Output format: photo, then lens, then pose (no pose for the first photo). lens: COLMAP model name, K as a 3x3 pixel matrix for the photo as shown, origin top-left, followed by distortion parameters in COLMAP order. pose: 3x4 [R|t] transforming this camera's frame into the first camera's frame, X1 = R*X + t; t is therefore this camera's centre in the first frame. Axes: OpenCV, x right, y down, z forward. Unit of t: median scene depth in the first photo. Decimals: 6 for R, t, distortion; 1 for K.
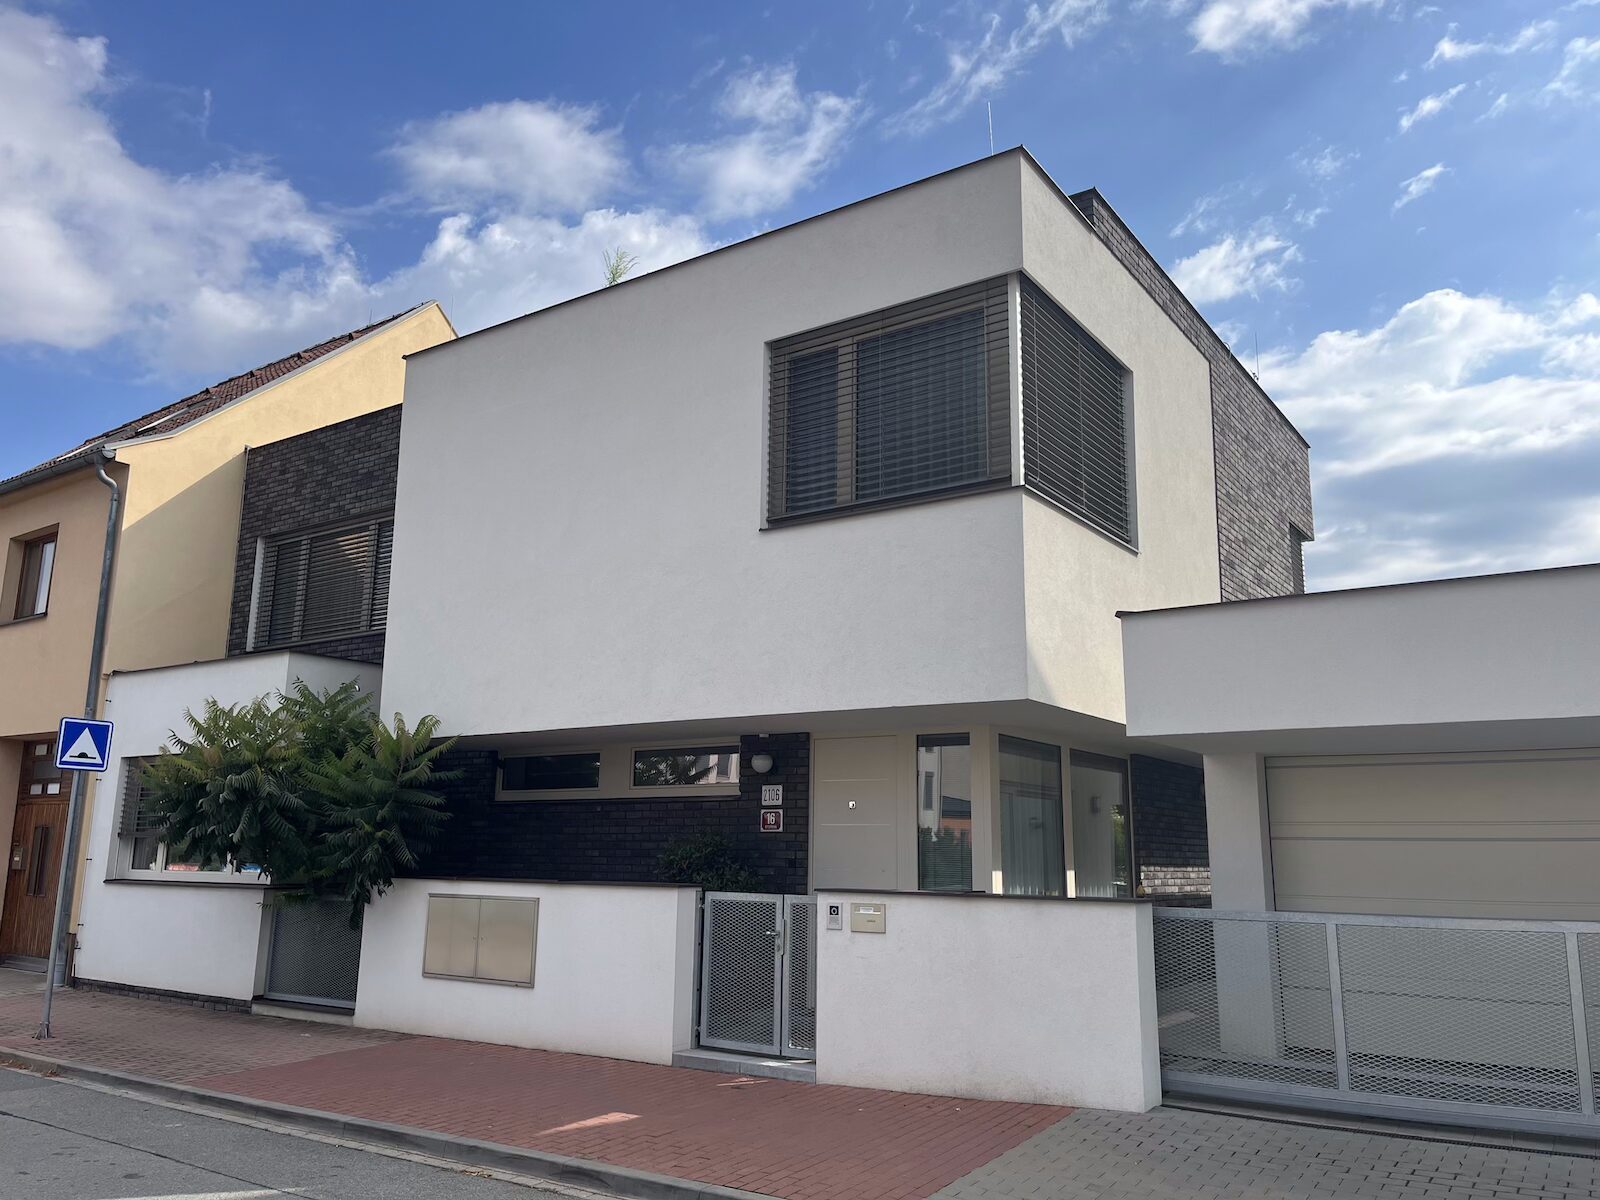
lens RADIAL K [[1210.0, 0, 800.0], [0, 1210.0, 600.0], [0, 0, 1]] dist [0.043440, -0.074872]
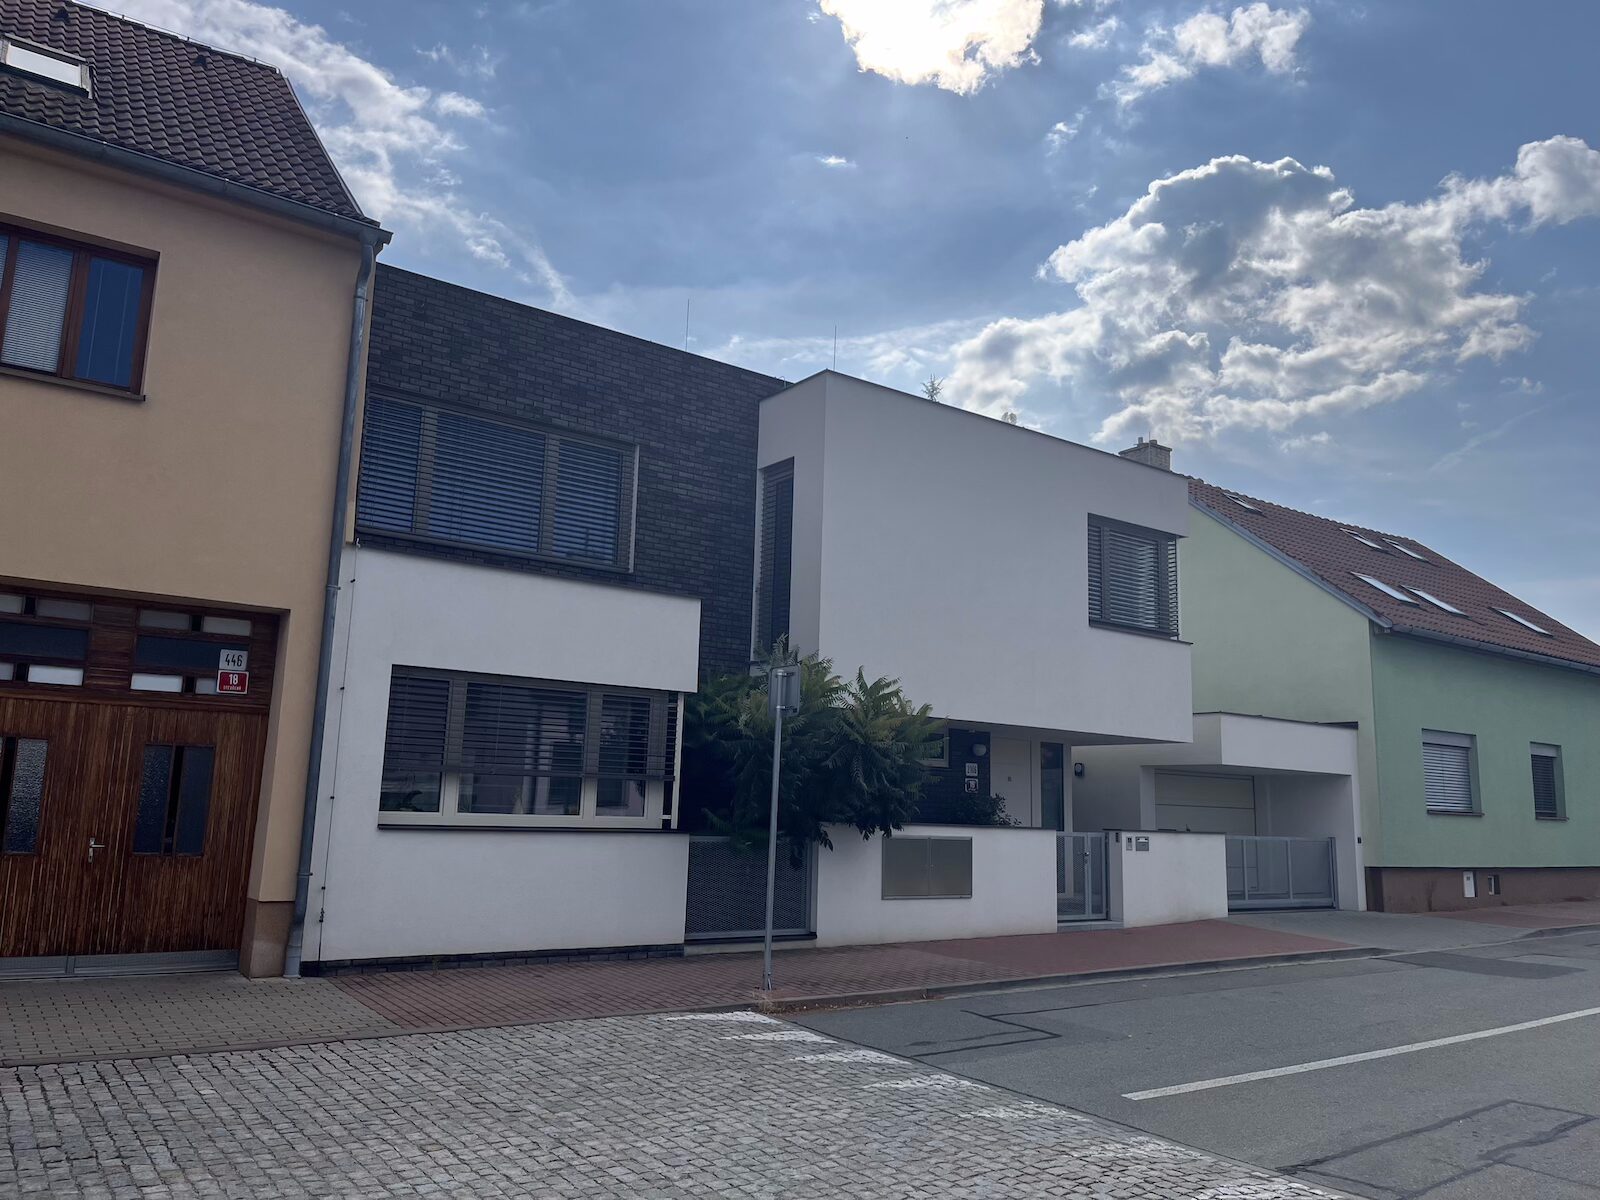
lens RADIAL K [[1210.0, 0, 800.0], [0, 1210.0, 600.0], [0, 0, 1]] dist [0.043440, -0.074872]
pose [[0.323082, 0.161001, 0.932575, -1.556379], [-0.220629, 0.971083, -0.091215, 0.136648], [-0.920294, -0.176284, 0.349261, 0.675515]]
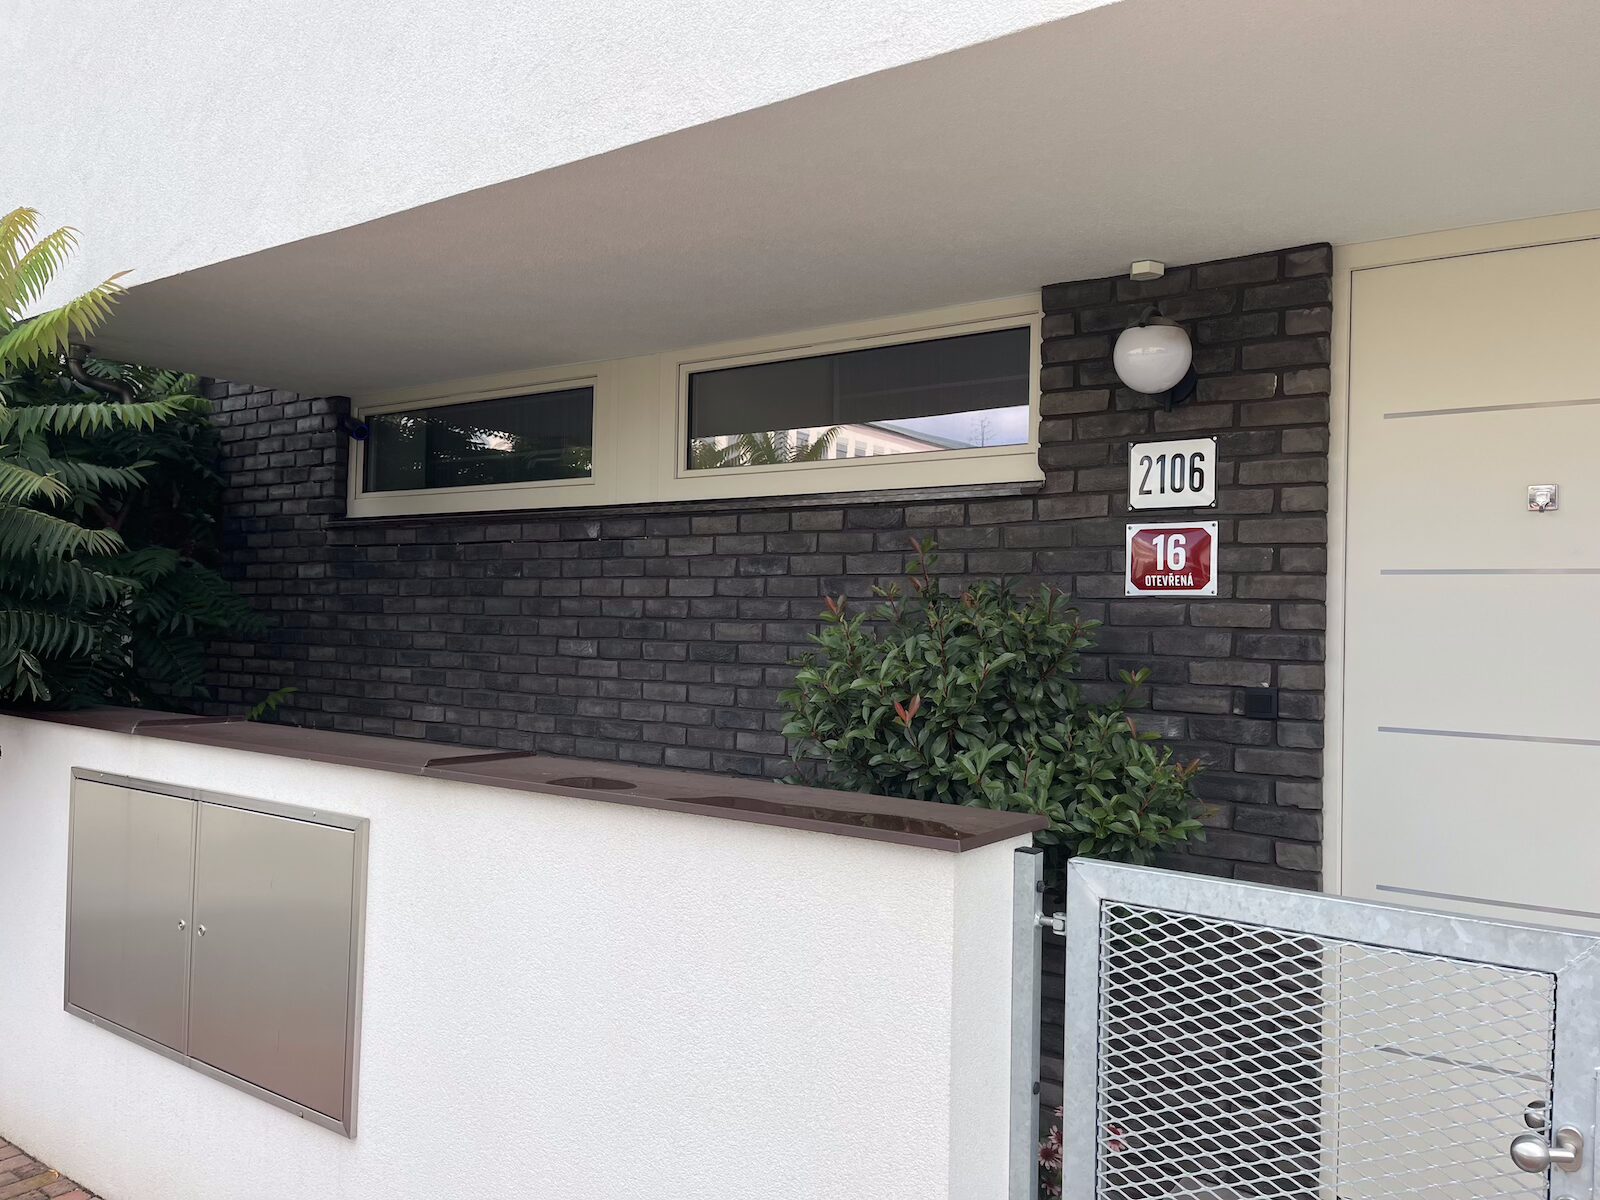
lens RADIAL K [[1210.0, 0, 800.0], [0, 1210.0, 600.0], [0, 0, 1]] dist [0.043440, -0.074872]
pose [[0.999838, 0.013573, -0.011827, -0.106305], [-0.011194, 0.983231, 0.182022, 0.134778], [0.014099, -0.181860, 0.983223, 0.684892]]
